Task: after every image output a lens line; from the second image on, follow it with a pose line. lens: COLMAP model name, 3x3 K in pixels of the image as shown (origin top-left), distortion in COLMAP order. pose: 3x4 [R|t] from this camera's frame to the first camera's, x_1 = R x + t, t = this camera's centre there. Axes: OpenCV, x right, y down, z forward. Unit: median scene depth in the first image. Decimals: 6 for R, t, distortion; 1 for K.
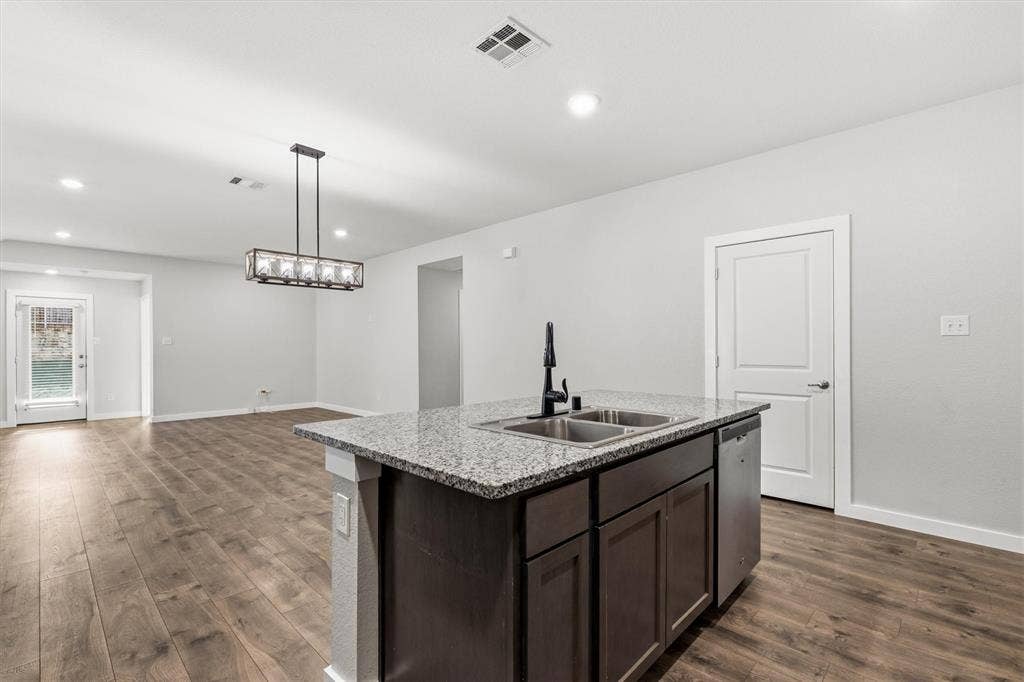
lens RADIAL K [[460.8, 0, 509.8], [0, 460.8, 345.3], [0, 0, 1]] dist [-0.001893, -0.000815]
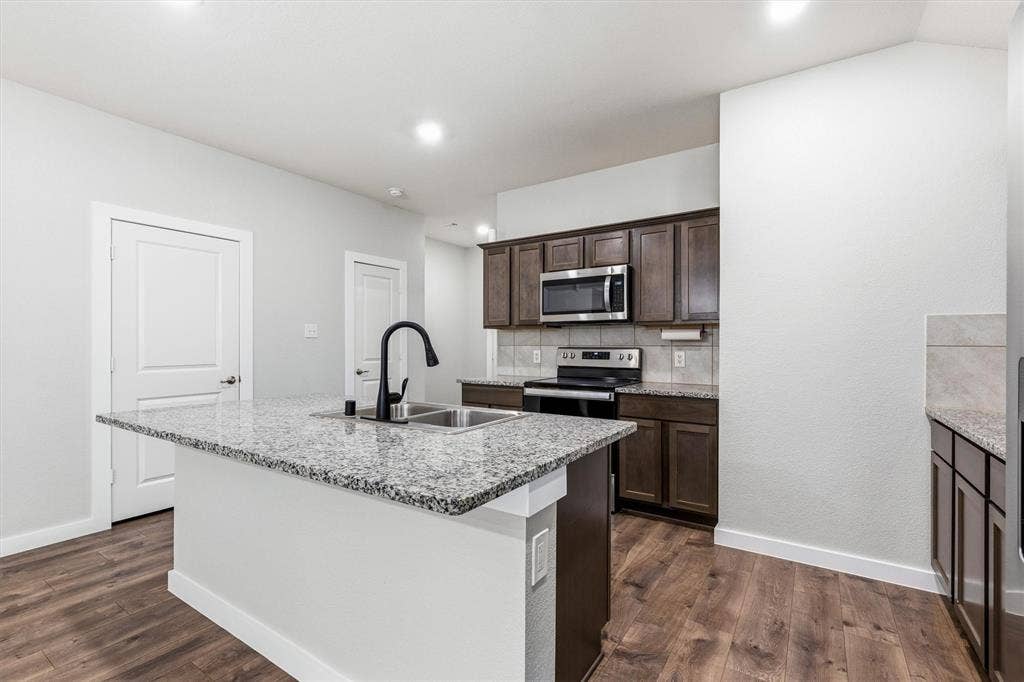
lens RADIAL K [[460.8, 0, 512.6], [0, 460.8, 343.2], [0, 0, 1]] dist [-0.001893, -0.000815]
pose [[-0.192513, 0.003086, 0.981290, -0.519920], [-0.002445, 0.999990, -0.003625, 0.000159], [-0.981291, -0.003097, -0.192504, 0.560971]]
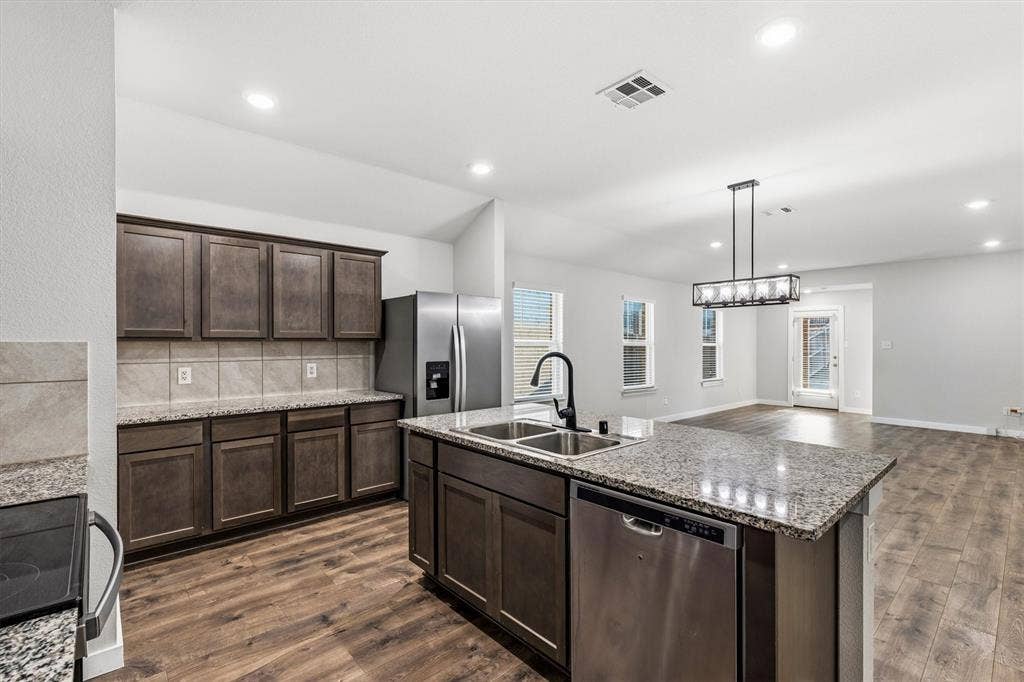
lens RADIAL K [[460.8, 0, 516.4], [0, 460.8, 341.5], [0, 0, 1]] dist [-0.001893, -0.000815]
pose [[-0.050657, 0.002039, -0.998714, 0.788195], [-0.001112, 0.999997, 0.002098, -0.047417], [0.998715, 0.001217, -0.050655, 0.556653]]
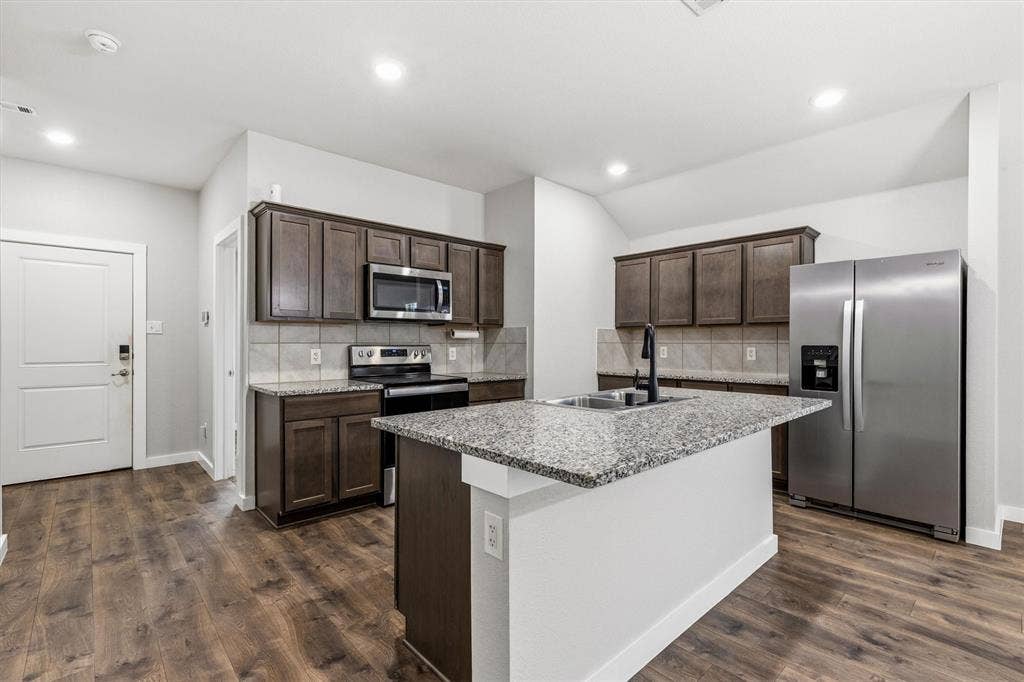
lens RADIAL K [[460.8, 0, 515.8], [0, 460.8, 344.7], [0, 0, 1]] dist [-0.001893, -0.000815]
pose [[-0.998668, -0.001196, 0.051580, 0.222953], [-0.001043, 0.999995, 0.002996, 0.001986], [-0.051584, 0.002938, -0.998664, 1.304038]]
